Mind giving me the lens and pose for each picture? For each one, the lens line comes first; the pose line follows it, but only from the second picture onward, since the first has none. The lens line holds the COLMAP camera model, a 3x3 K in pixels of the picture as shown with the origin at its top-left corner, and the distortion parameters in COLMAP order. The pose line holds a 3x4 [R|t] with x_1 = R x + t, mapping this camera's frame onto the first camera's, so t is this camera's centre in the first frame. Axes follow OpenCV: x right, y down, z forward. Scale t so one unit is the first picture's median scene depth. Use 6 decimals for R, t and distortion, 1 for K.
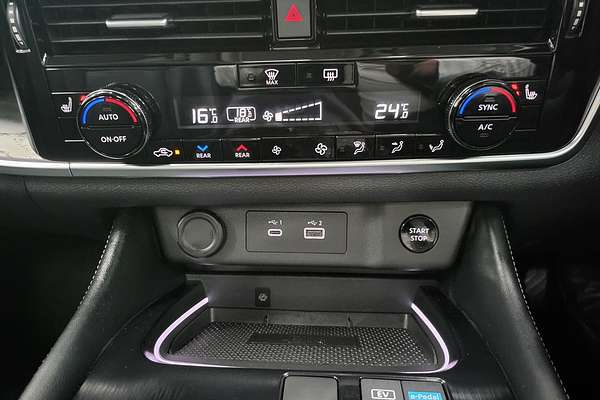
lens RADIAL K [[446.2, 0, 286.6], [0, 446.2, 197.4], [0, 0, 1]] dist [0.070746, -0.089152]
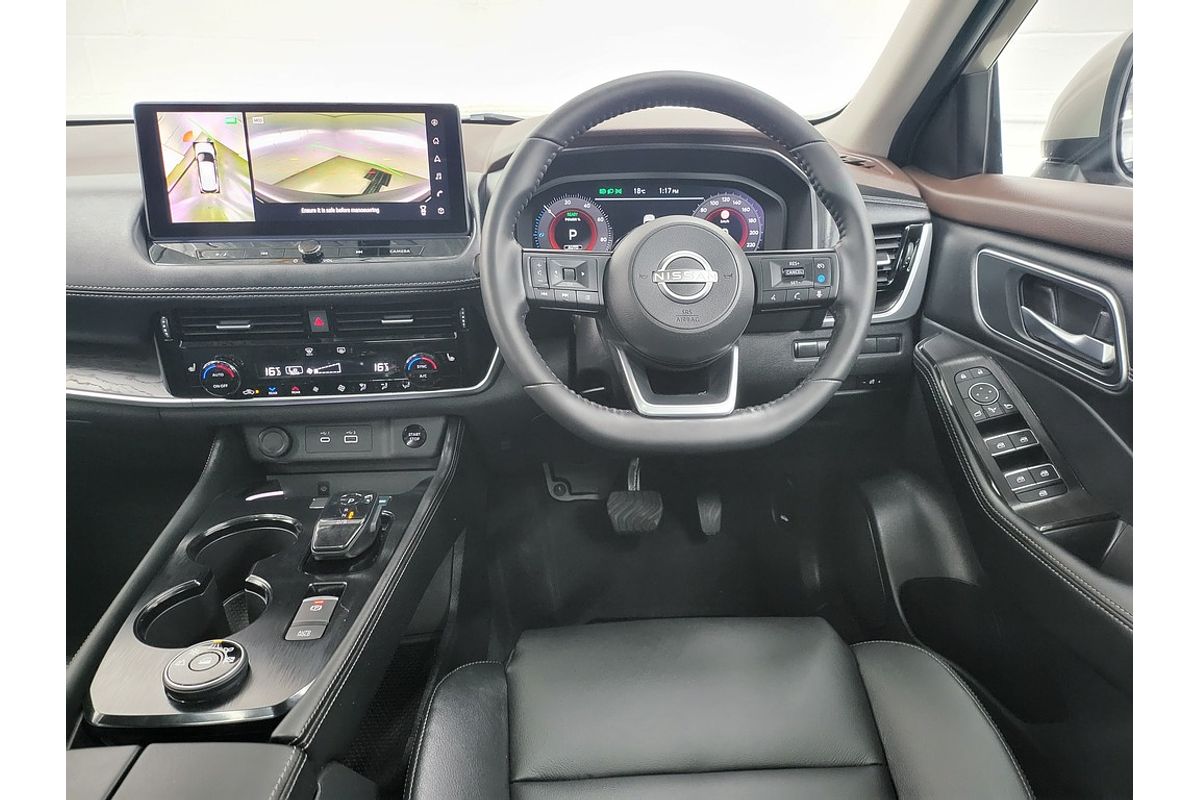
lens RADIAL K [[790.4, 0, 626.3], [0, 790.4, 393.2], [0, 0, 1]] dist [0.033328, -0.002393]
pose [[0.985445, -0.023163, 0.168412, 0.673420], [0.034823, 0.997171, -0.066614, 0.168770], [-0.166392, 0.071509, 0.983463, -2.371019]]
